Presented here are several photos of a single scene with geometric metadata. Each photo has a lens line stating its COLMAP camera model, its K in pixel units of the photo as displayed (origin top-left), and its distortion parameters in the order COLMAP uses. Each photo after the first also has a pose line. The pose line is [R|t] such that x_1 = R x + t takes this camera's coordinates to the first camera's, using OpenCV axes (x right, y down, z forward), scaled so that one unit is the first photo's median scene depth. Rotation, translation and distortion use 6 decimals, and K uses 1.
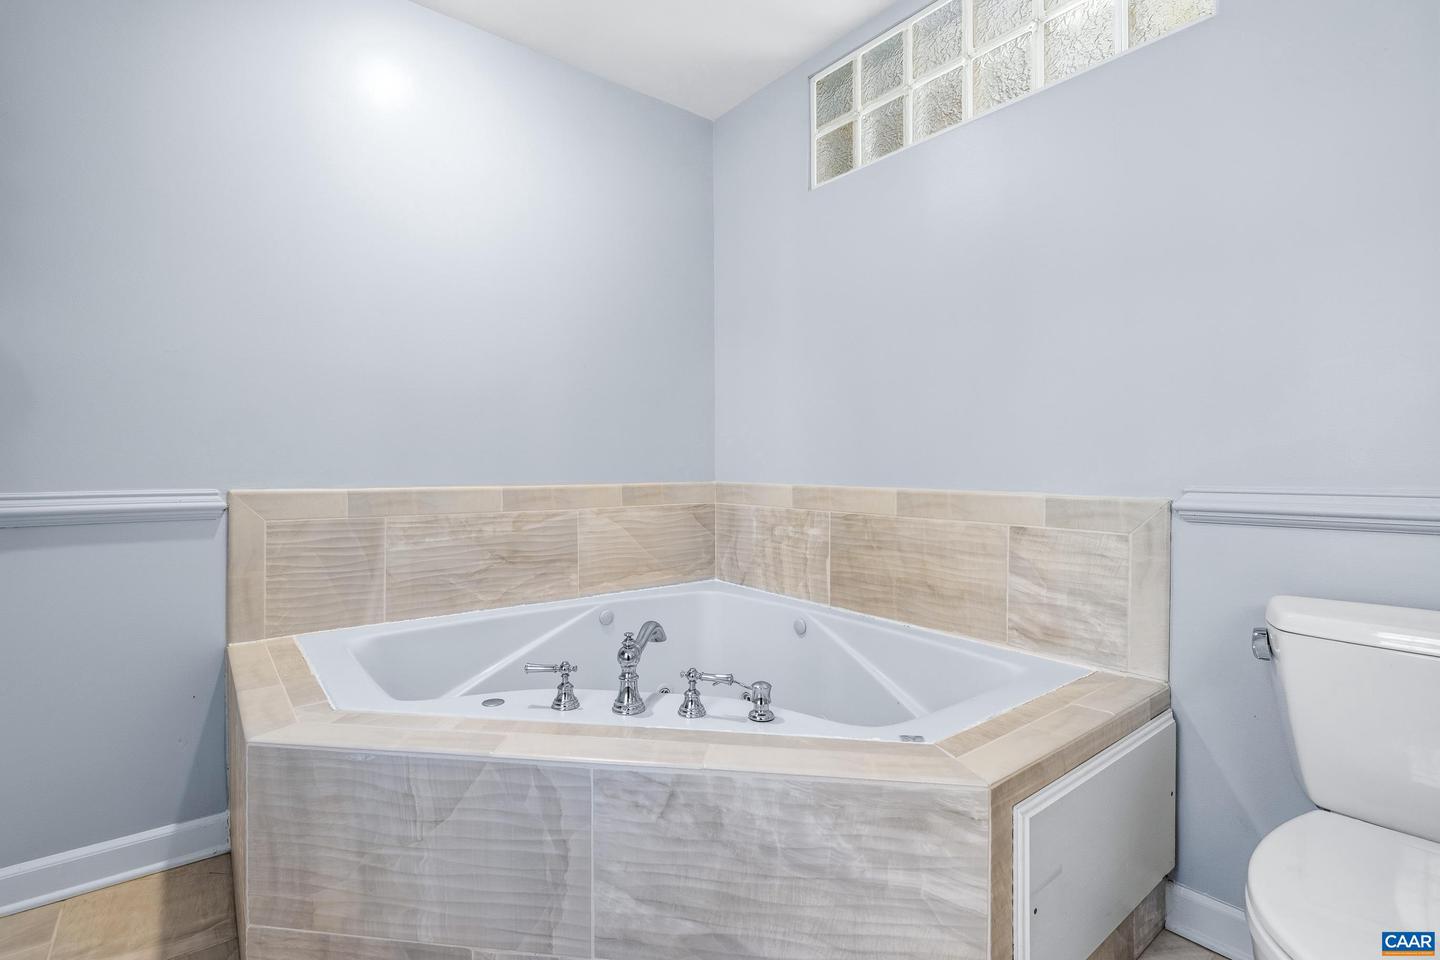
lens RADIAL K [[661.1, 0, 720.2], [0, 661.1, 469.0], [0, 0, 1]] dist [-0.012746, 0.003022]
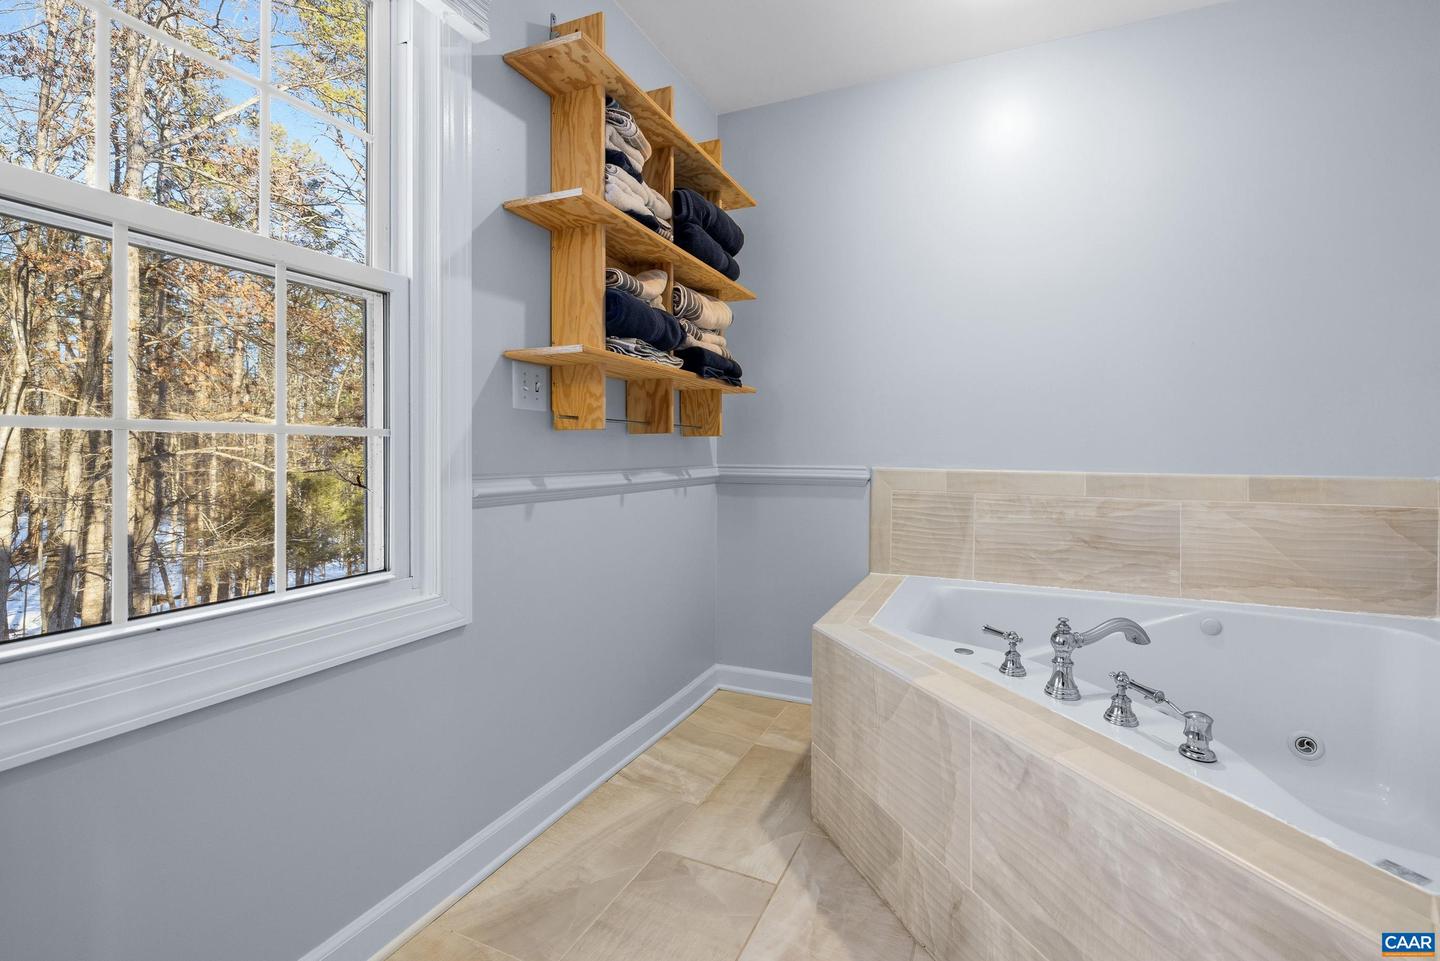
lens RADIAL K [[604.9, 0, 735.4], [0, 604.9, 453.9], [0, 0, 1]] dist [0.001975, -0.000343]
pose [[0.496805, 0.009618, -0.867809, 0.422052], [-0.010532, 0.999932, 0.005053, -0.001987], [0.867799, 0.006630, 0.496872, 0.108212]]
